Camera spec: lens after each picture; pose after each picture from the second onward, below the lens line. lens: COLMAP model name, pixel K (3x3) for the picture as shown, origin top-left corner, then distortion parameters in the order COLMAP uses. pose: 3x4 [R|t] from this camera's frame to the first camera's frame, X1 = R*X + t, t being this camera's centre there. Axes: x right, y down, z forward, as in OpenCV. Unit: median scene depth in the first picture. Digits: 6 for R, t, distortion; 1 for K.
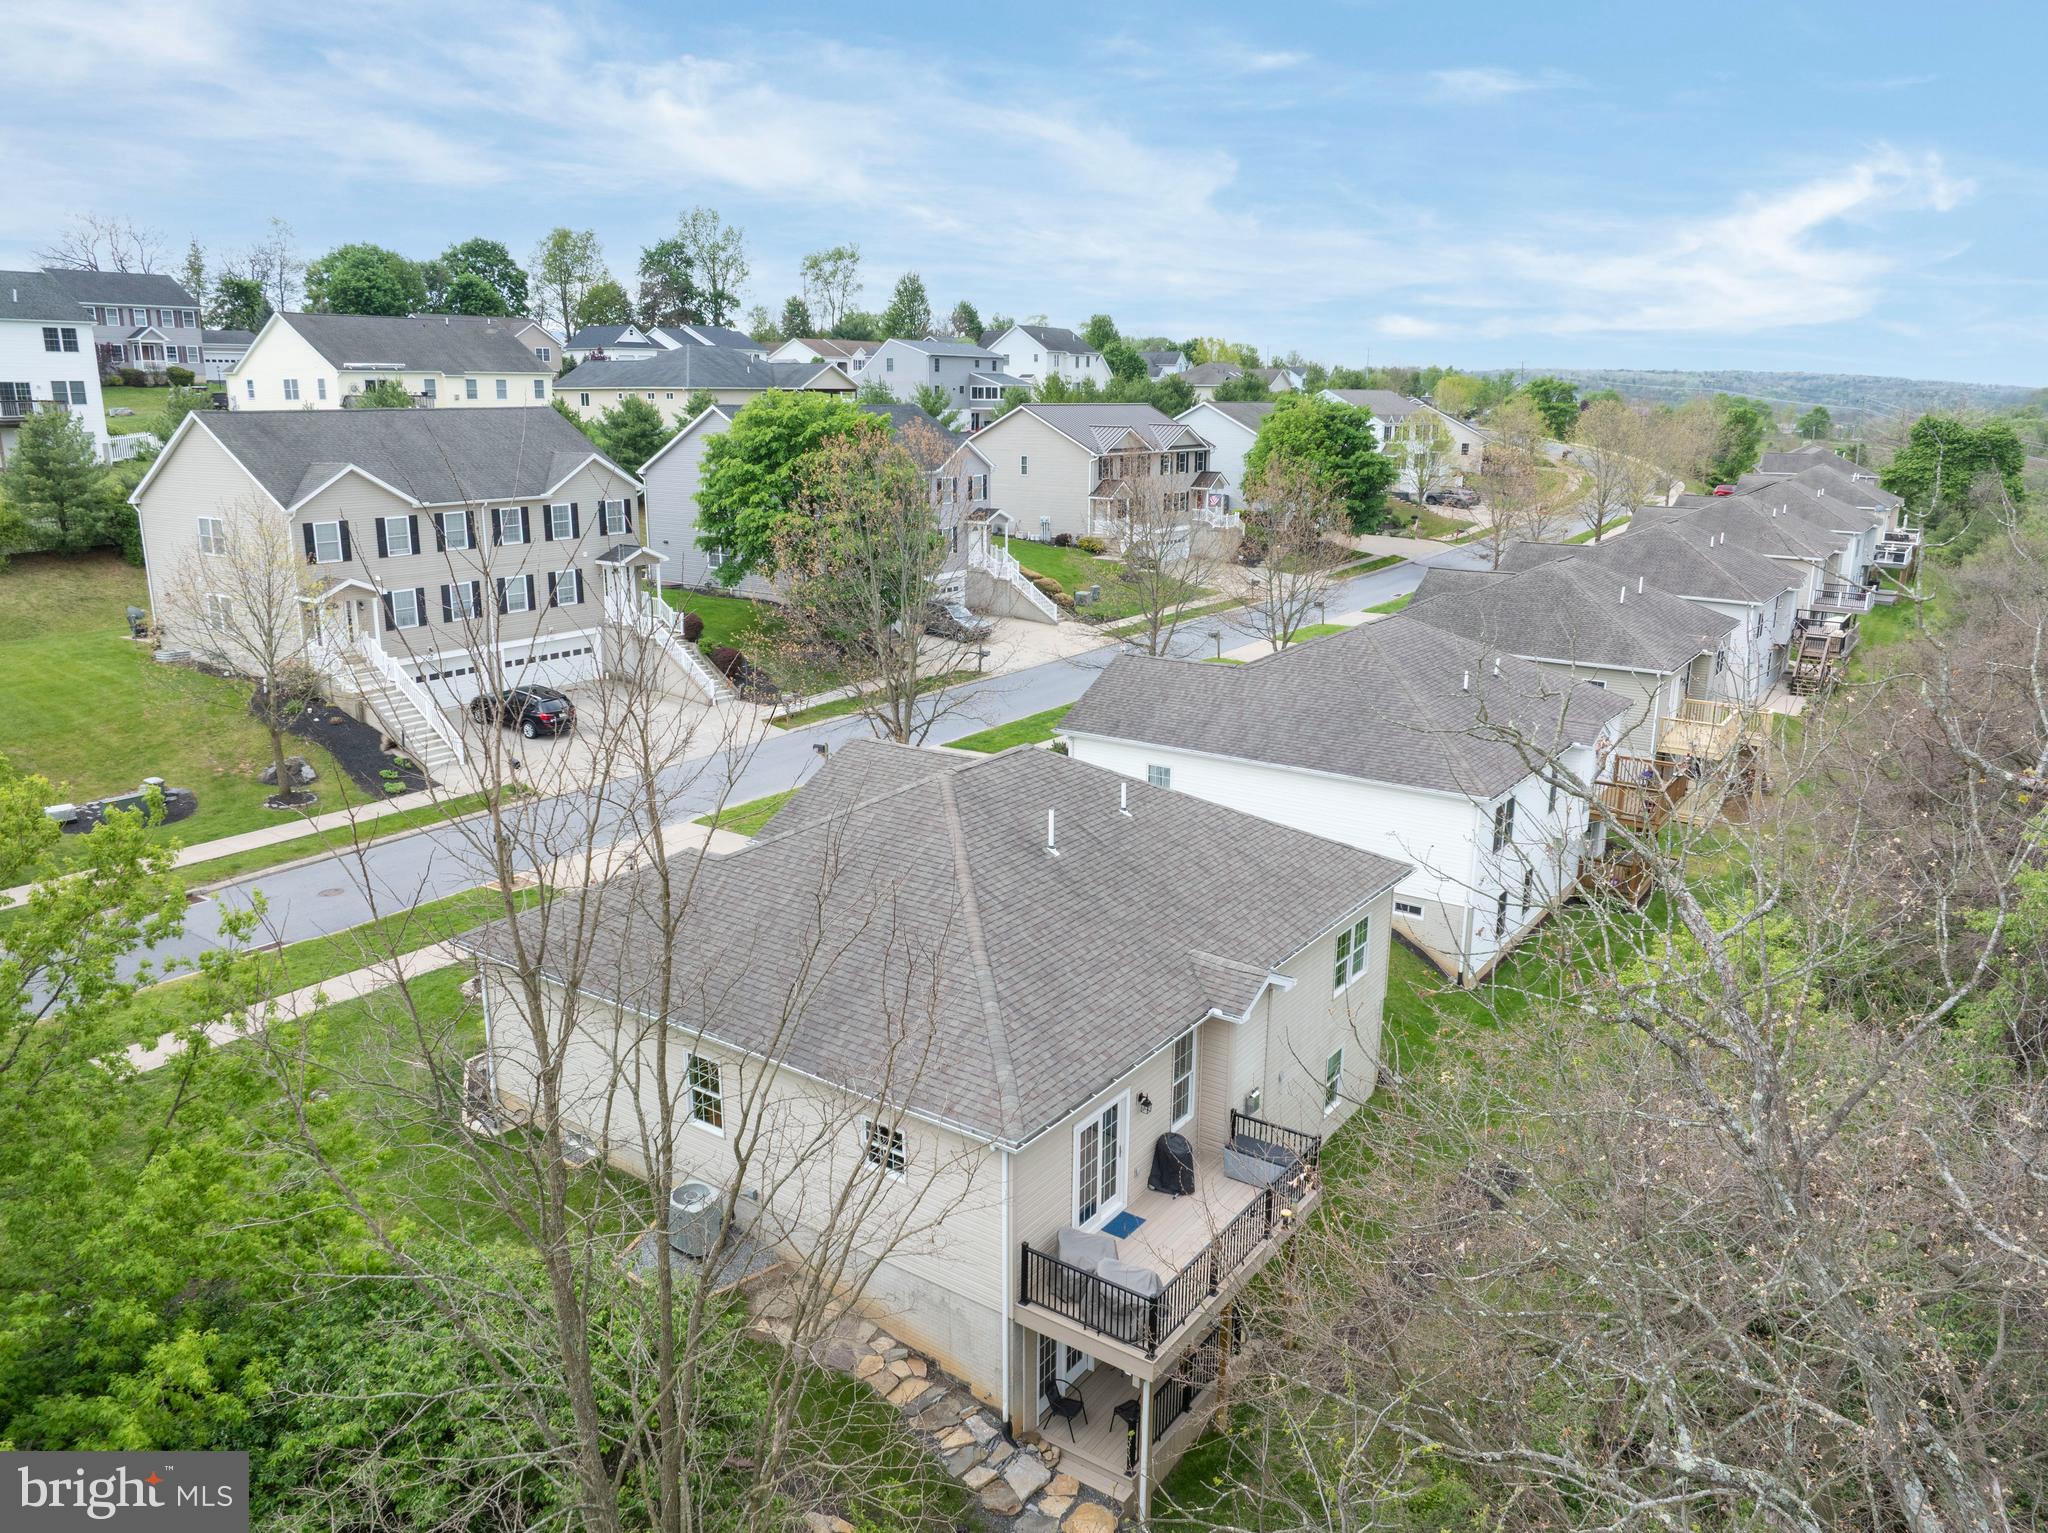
lens RADIAL K [[1441.2, 0, 1028.1], [0, 1441.2, 772.4], [0, 0, 1]] dist [-0.034865, 0.001557]
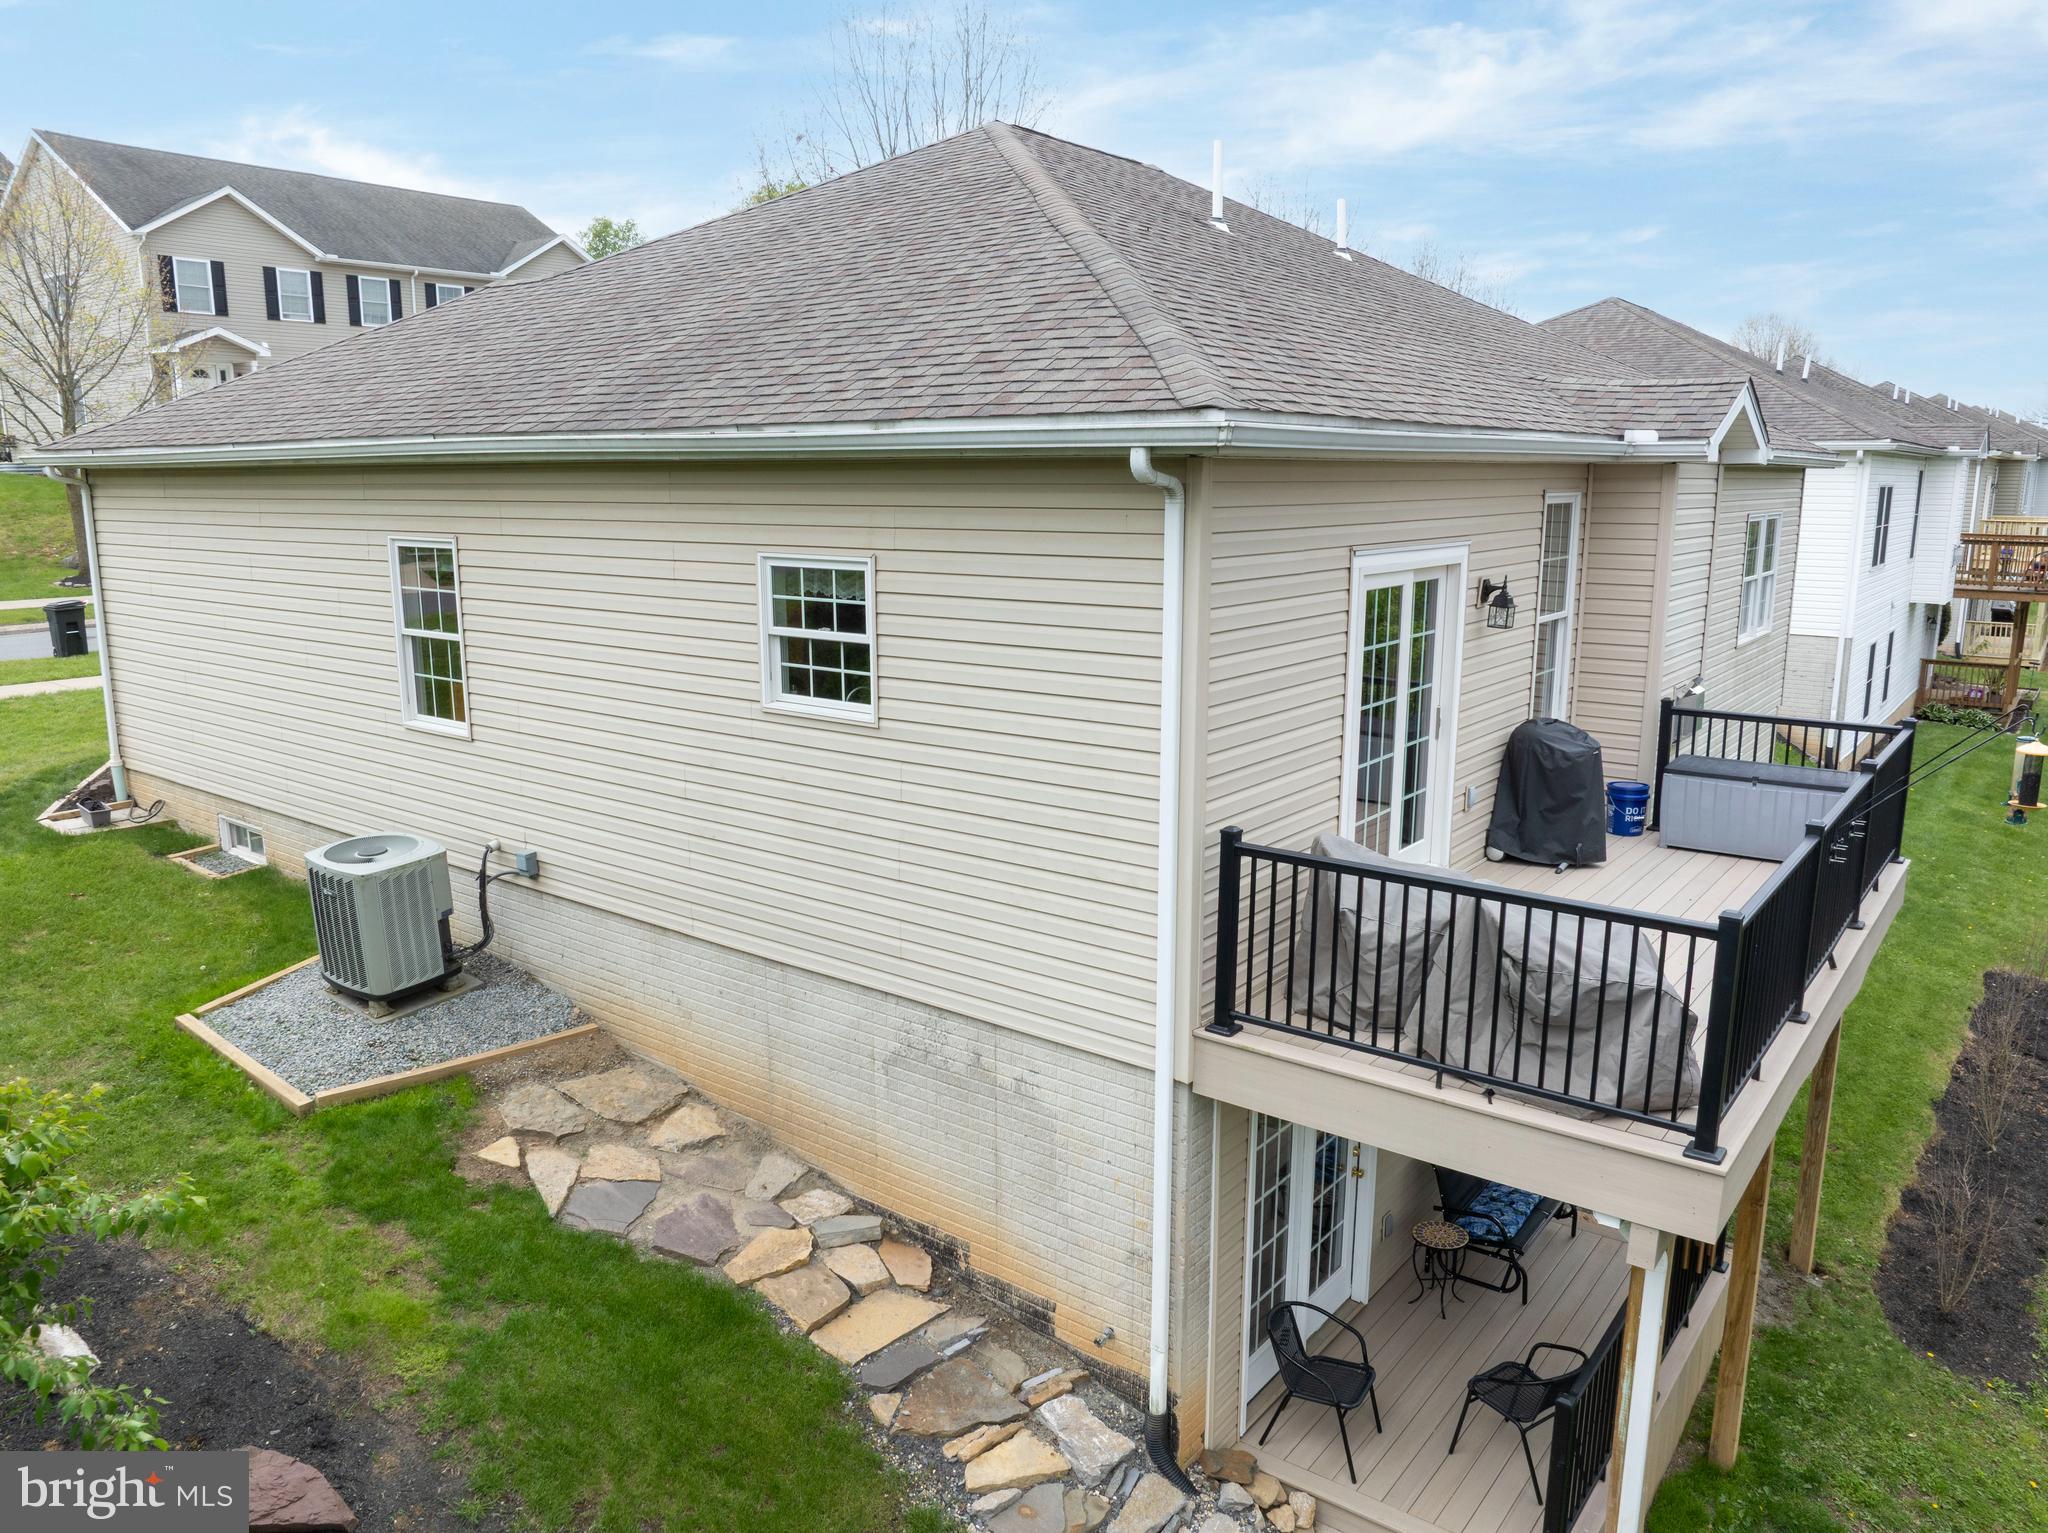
lens RADIAL K [[1441.2, 0, 1028.1], [0, 1441.2, 772.4], [0, 0, 1]] dist [-0.034865, 0.001557]
pose [[0.999162, 0.002772, -0.040828, -0.031943], [-0.004872, 0.998666, -0.051414, 0.309282], [0.040631, 0.051570, 0.997842, 0.631818]]
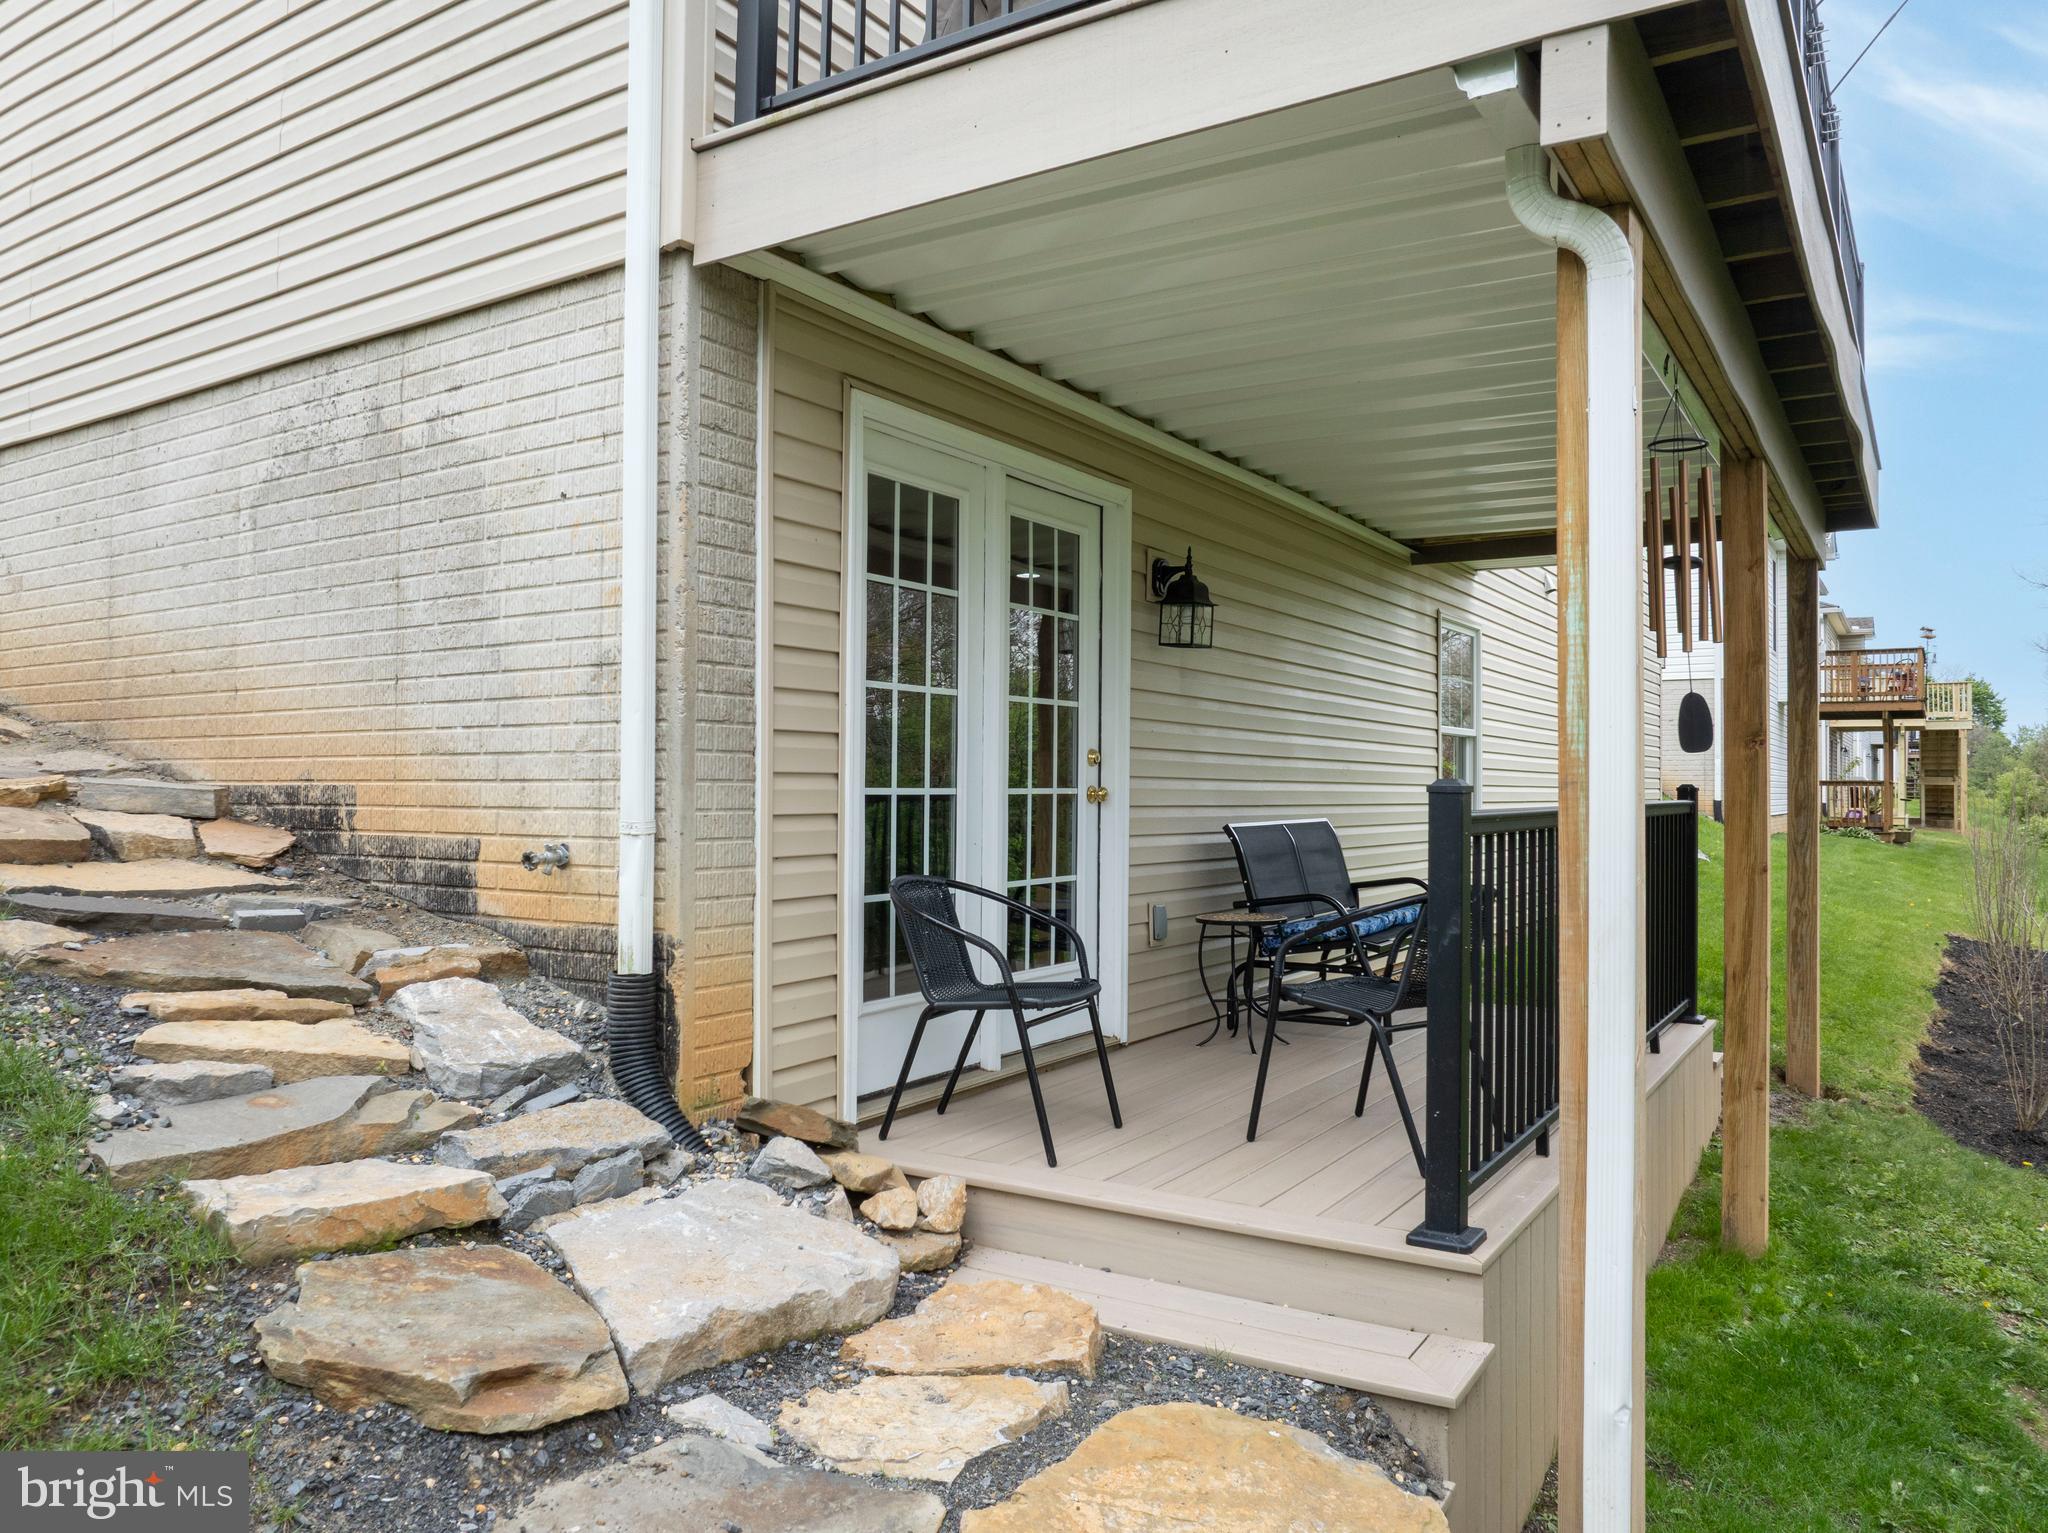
lens RADIAL K [[1441.2, 0, 1028.1], [0, 1441.2, 772.4], [0, 0, 1]] dist [-0.034865, 0.001557]
pose [[0.999131, 0.002310, 0.041614, 0.021804], [0.008674, 0.965079, -0.261815, 0.458664], [-0.040766, 0.261948, 0.964221, 0.806601]]
